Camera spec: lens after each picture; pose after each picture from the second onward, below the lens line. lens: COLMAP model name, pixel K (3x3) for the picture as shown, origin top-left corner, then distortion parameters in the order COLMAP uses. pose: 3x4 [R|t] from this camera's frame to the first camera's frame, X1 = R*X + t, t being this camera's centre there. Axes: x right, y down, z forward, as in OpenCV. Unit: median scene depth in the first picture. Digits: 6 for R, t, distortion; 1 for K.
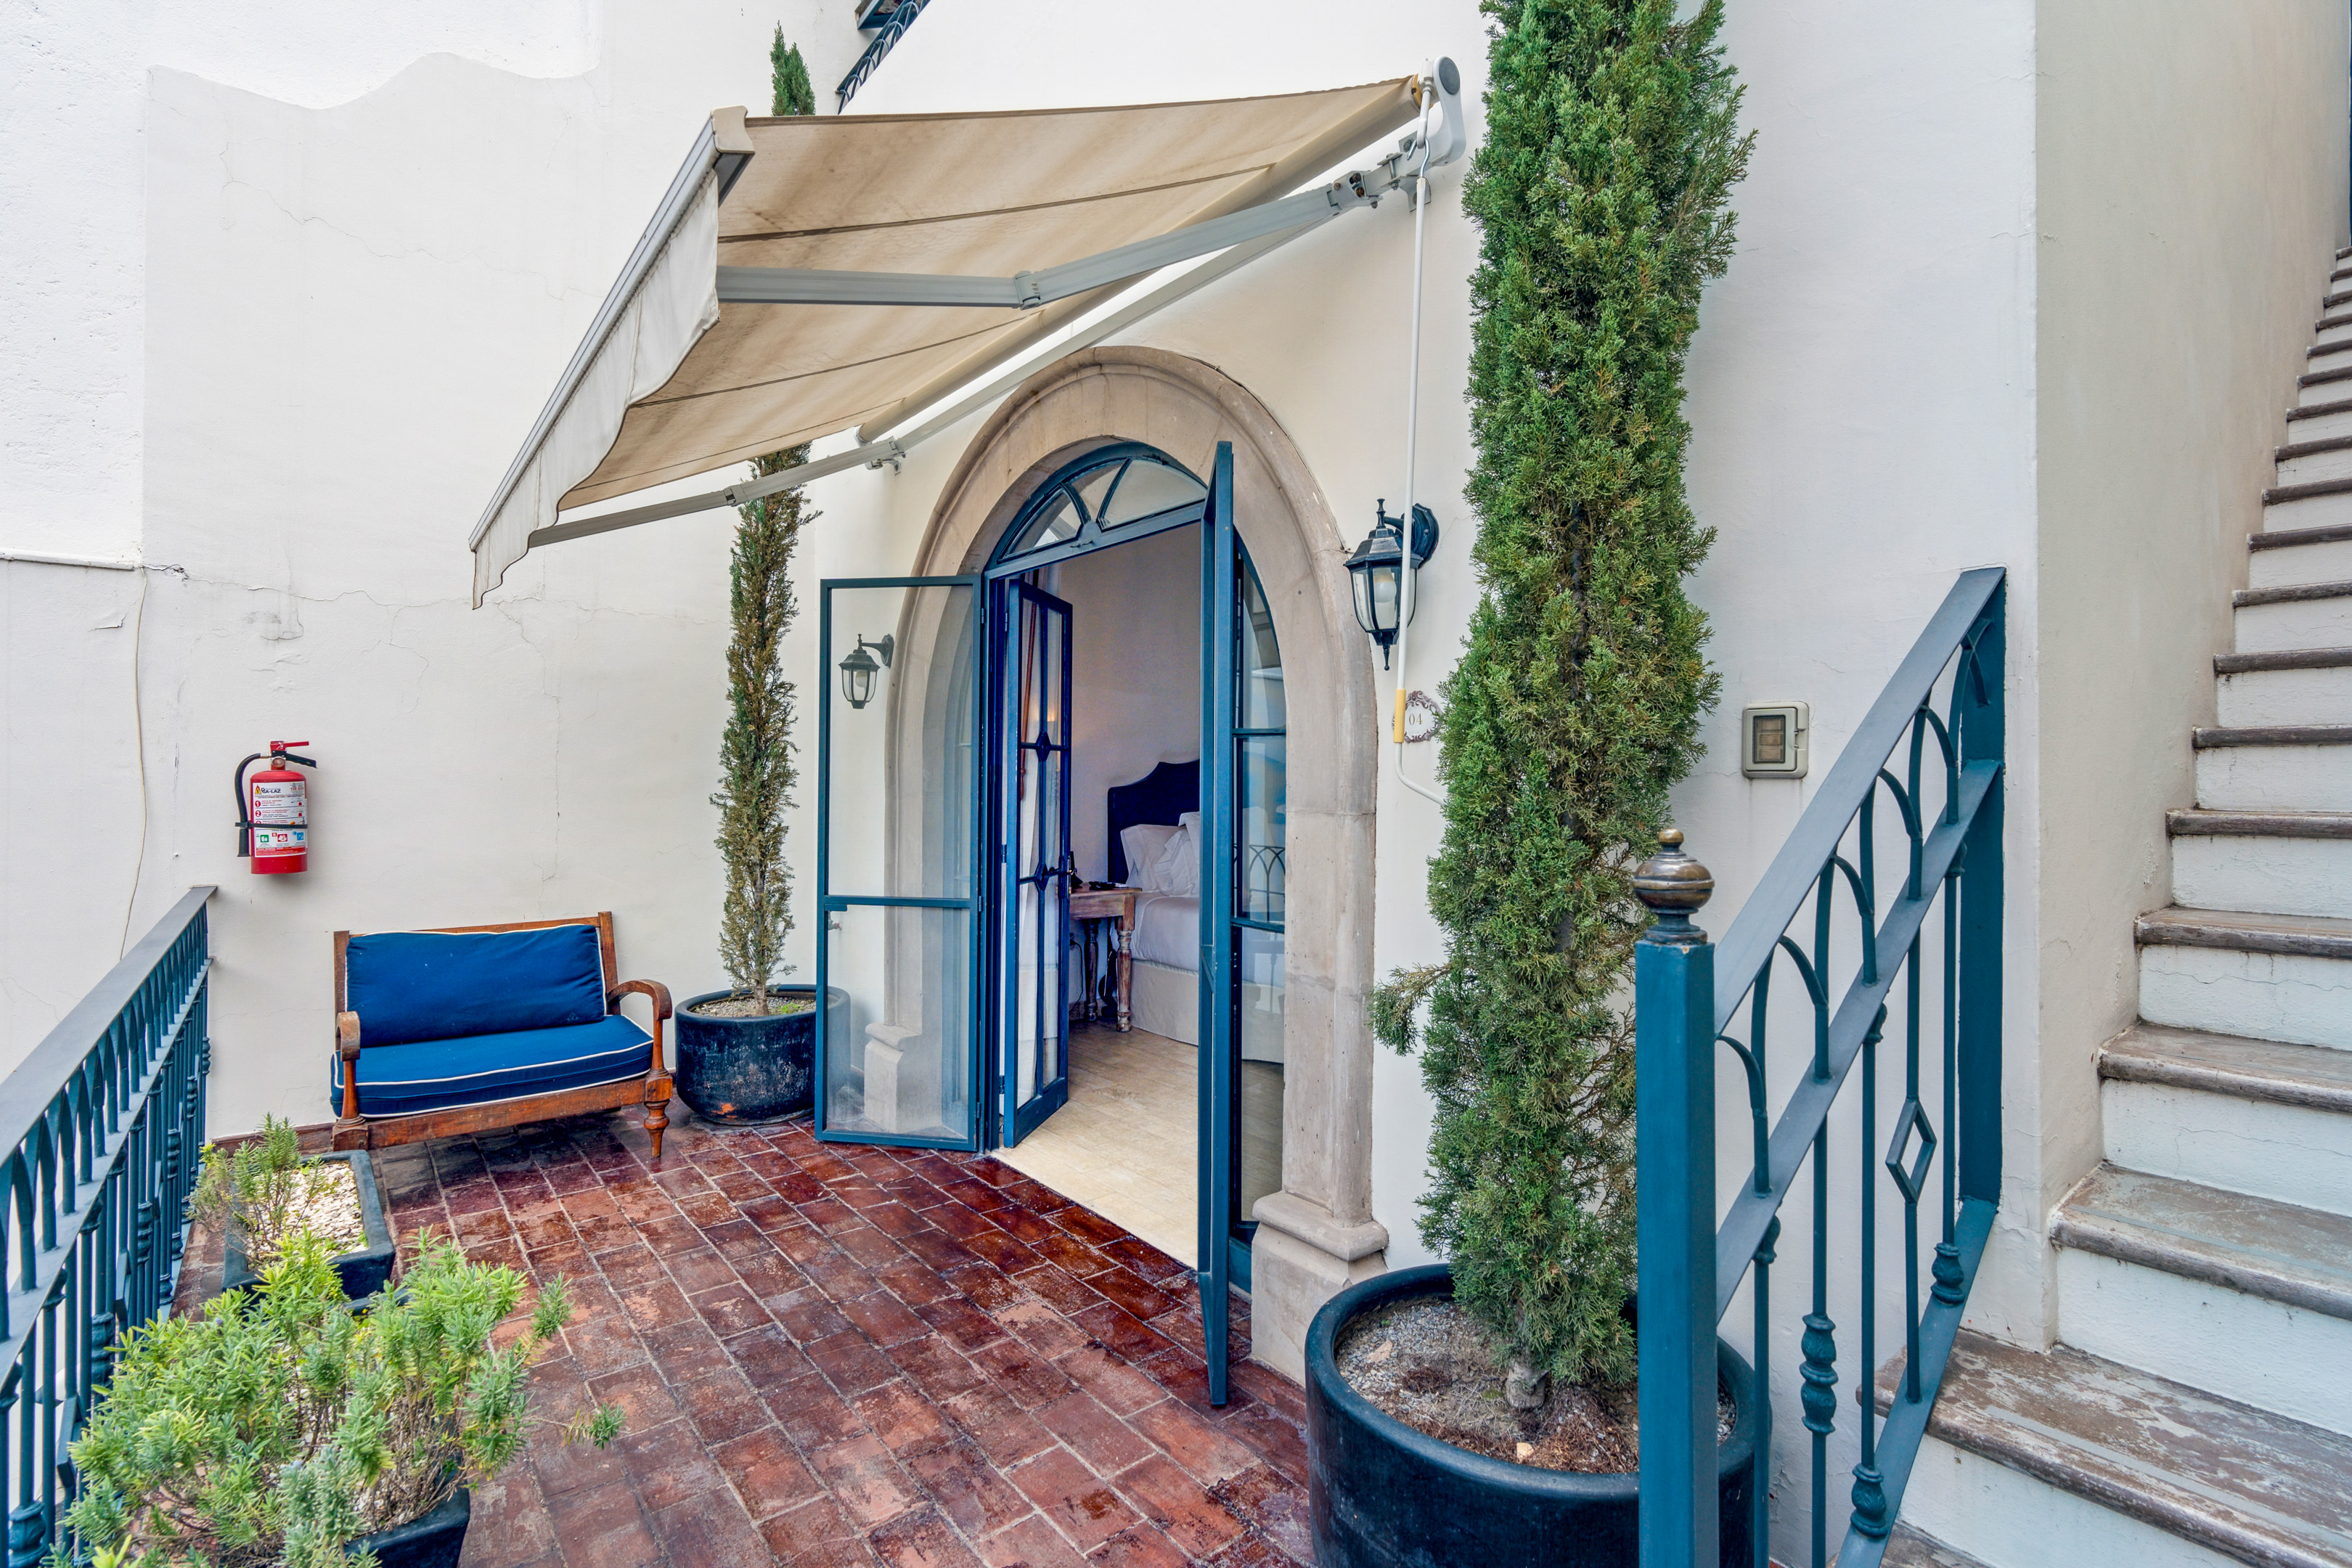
lens RADIAL K [[1089.6, 0, 1176.0], [0, 1089.6, 784.0], [0, 0, 1]] dist [0.000283, 0.000143]
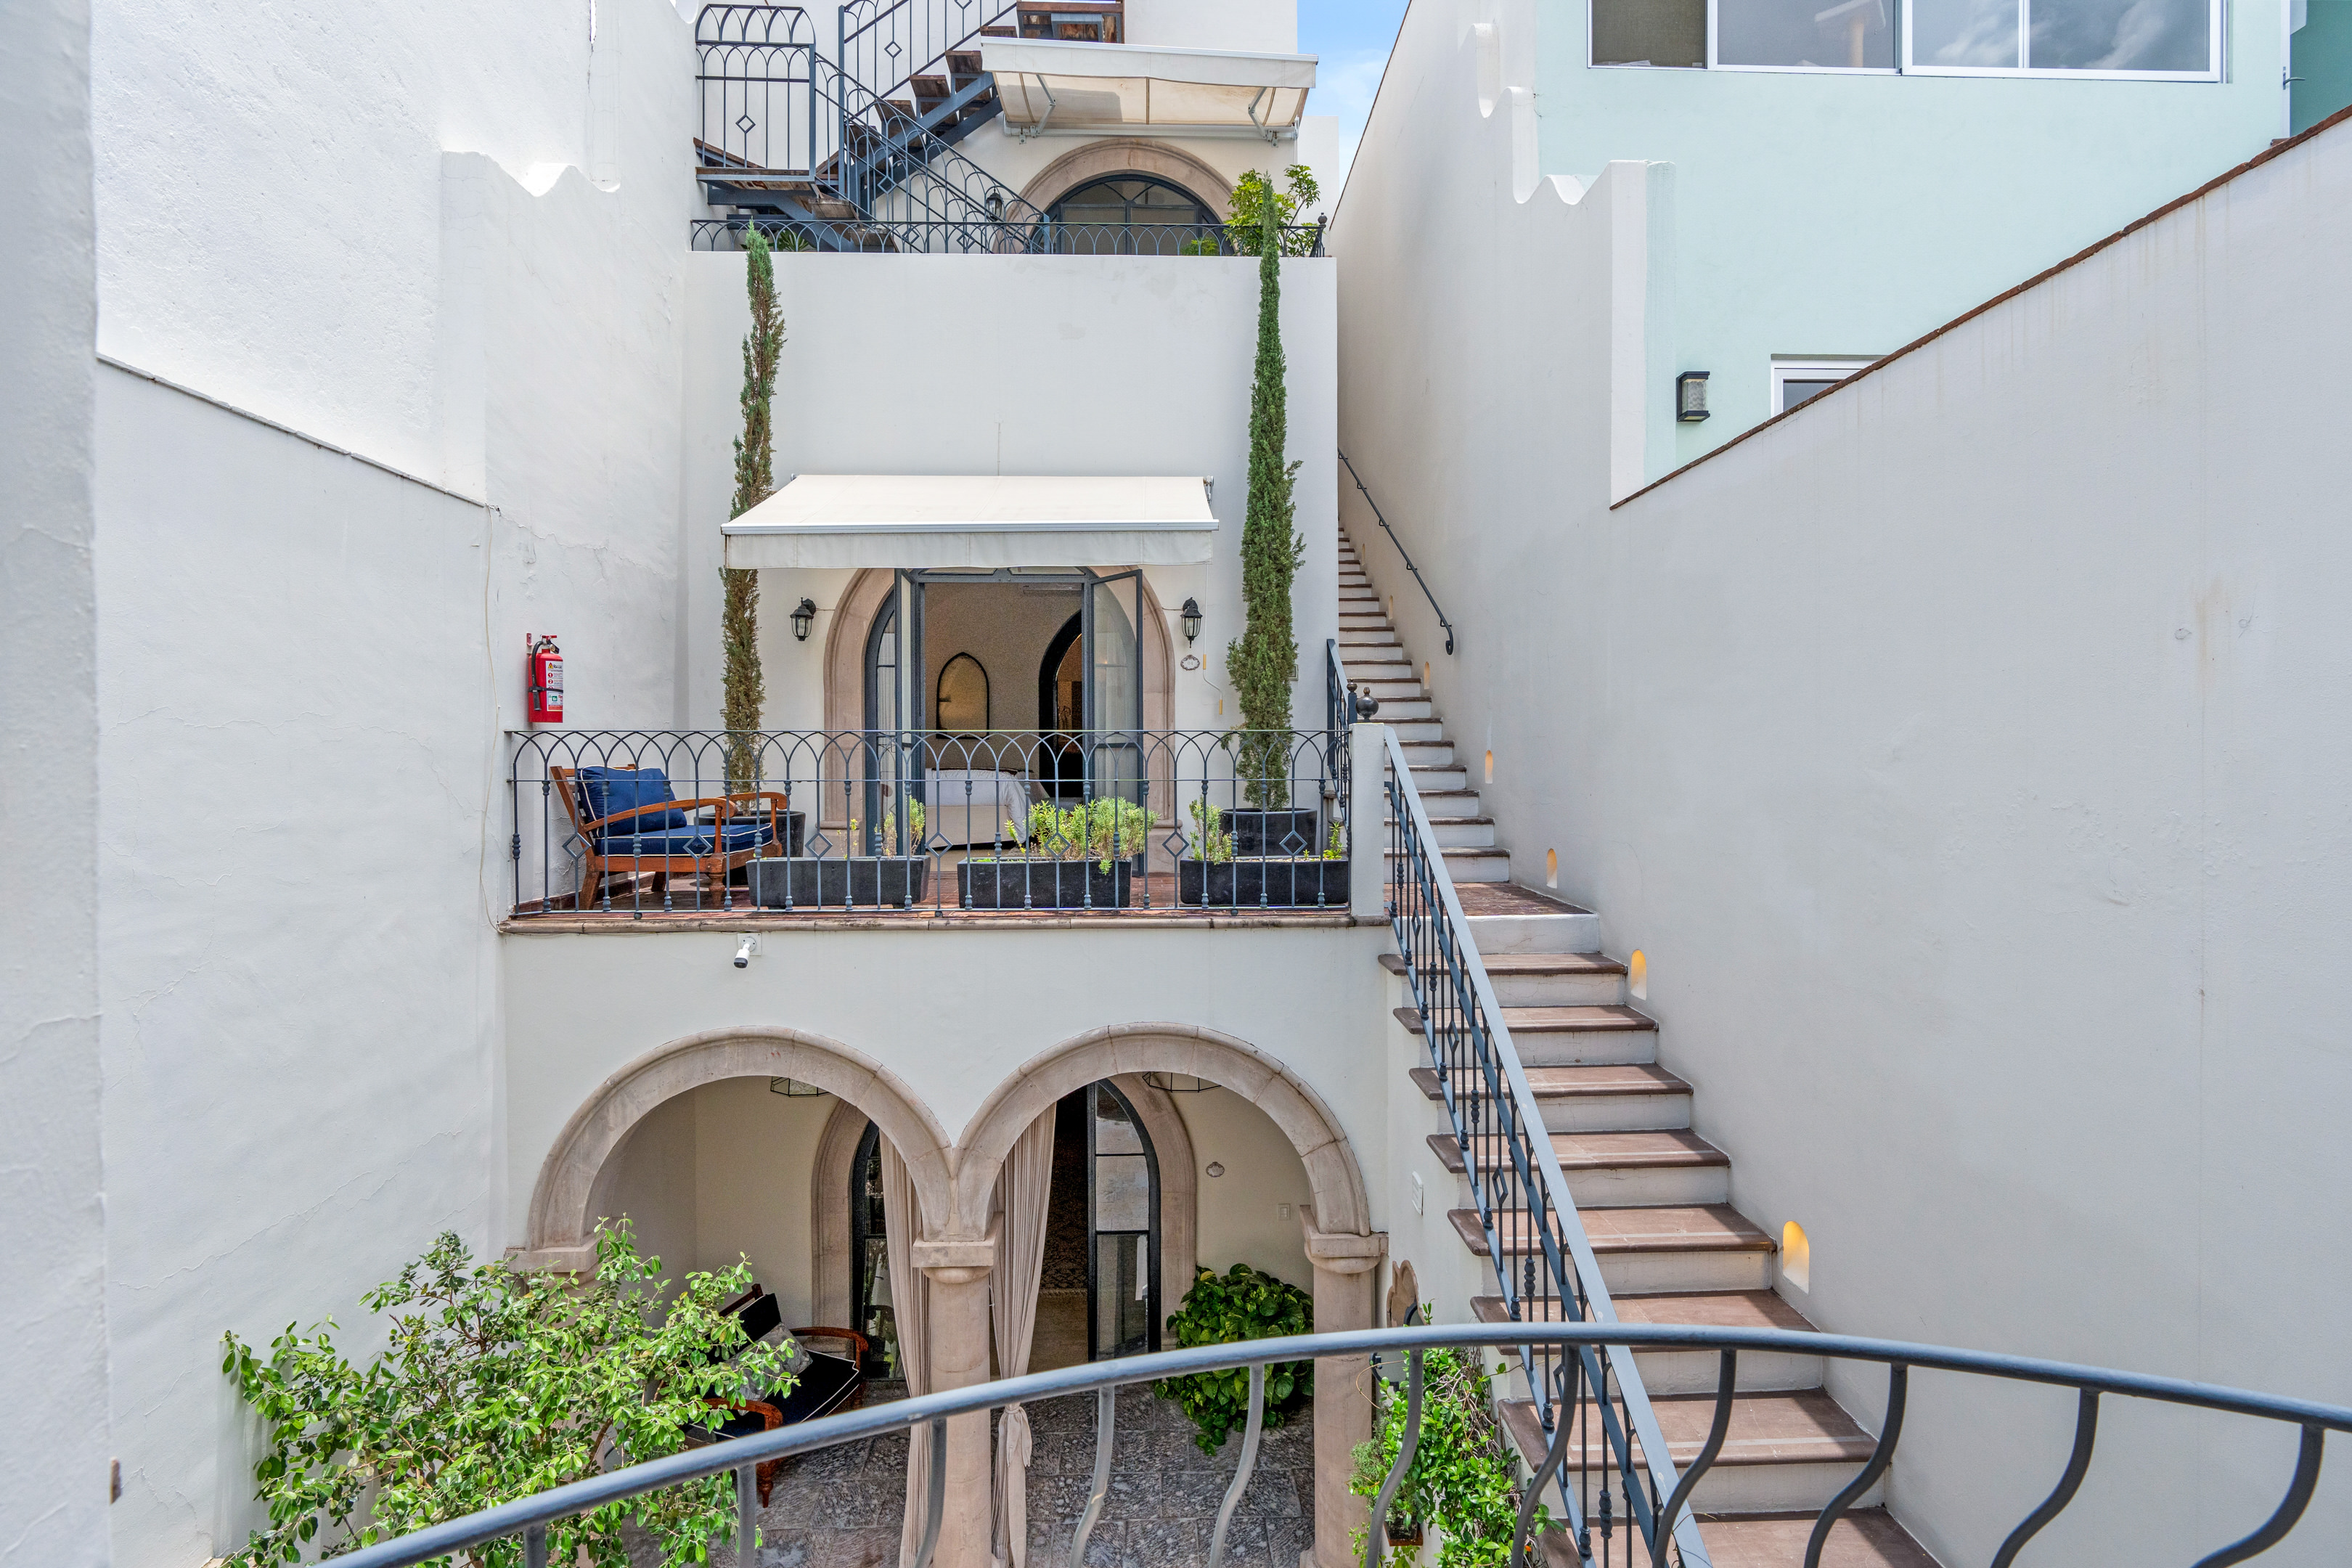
lens RADIAL K [[1089.6, 0, 1176.0], [0, 1089.6, 784.0], [0, 0, 1]] dist [0.000283, 0.000143]
pose [[0.589552, -0.032412, 0.807080, -1.493220], [0.005651, 0.999336, 0.036005, 0.112556], [-0.807711, -0.016666, 0.589343, -0.547958]]
